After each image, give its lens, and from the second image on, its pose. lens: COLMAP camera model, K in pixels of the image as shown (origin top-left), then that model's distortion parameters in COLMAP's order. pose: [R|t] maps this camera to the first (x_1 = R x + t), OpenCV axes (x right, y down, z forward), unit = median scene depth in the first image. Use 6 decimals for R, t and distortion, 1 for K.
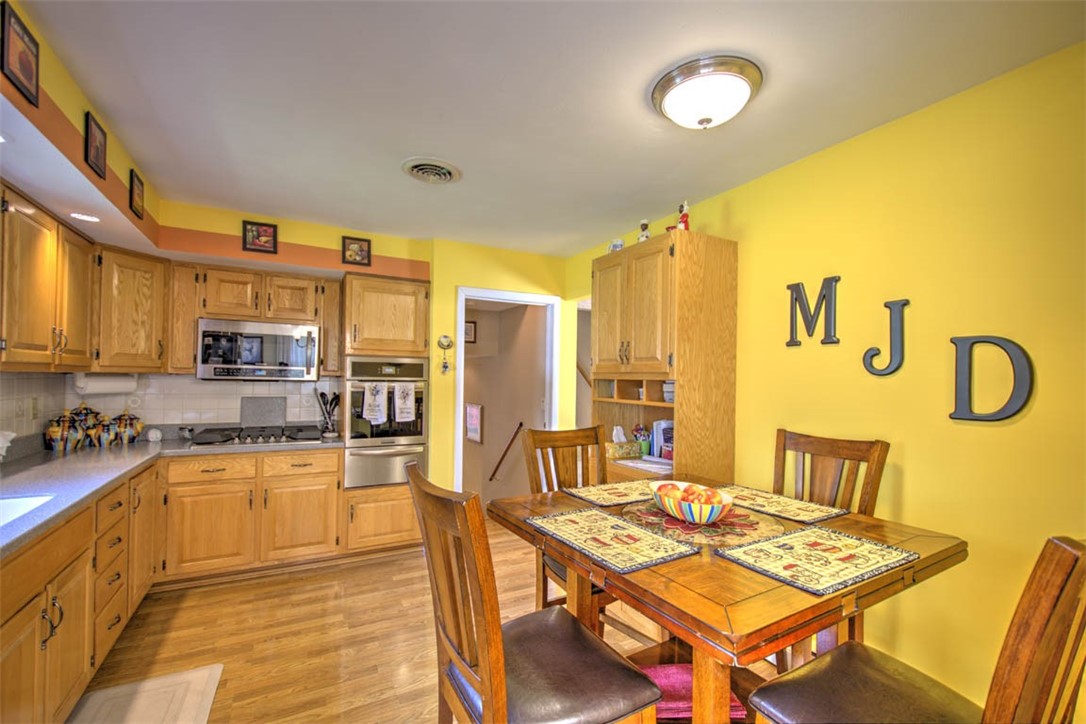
lens RADIAL K [[467.8, 0, 546.0], [0, 467.8, 369.1], [0, 0, 1]] dist [-0.003964, -0.001241]
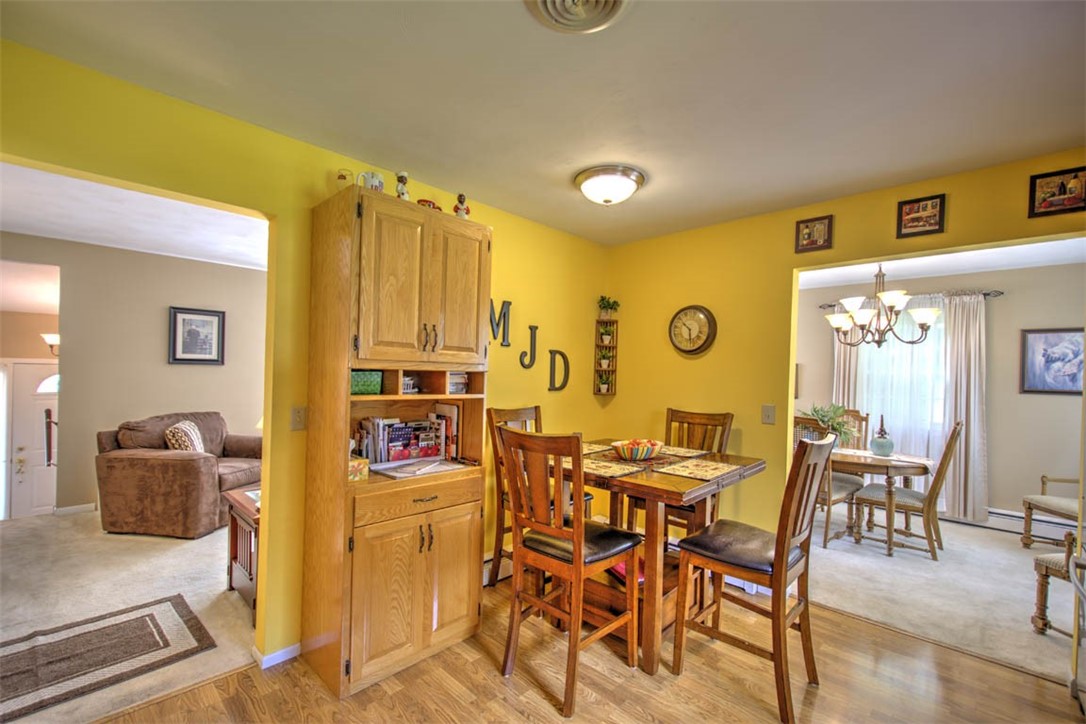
lens RADIAL K [[467.8, 0, 543.3], [0, 467.8, 373.0], [0, 0, 1]] dist [-0.003964, -0.001241]
pose [[-0.285223, -0.014424, 0.958353, -0.875768], [-0.036584, 0.999322, 0.004153, 0.021014], [-0.957763, -0.033876, -0.285557, 1.357542]]
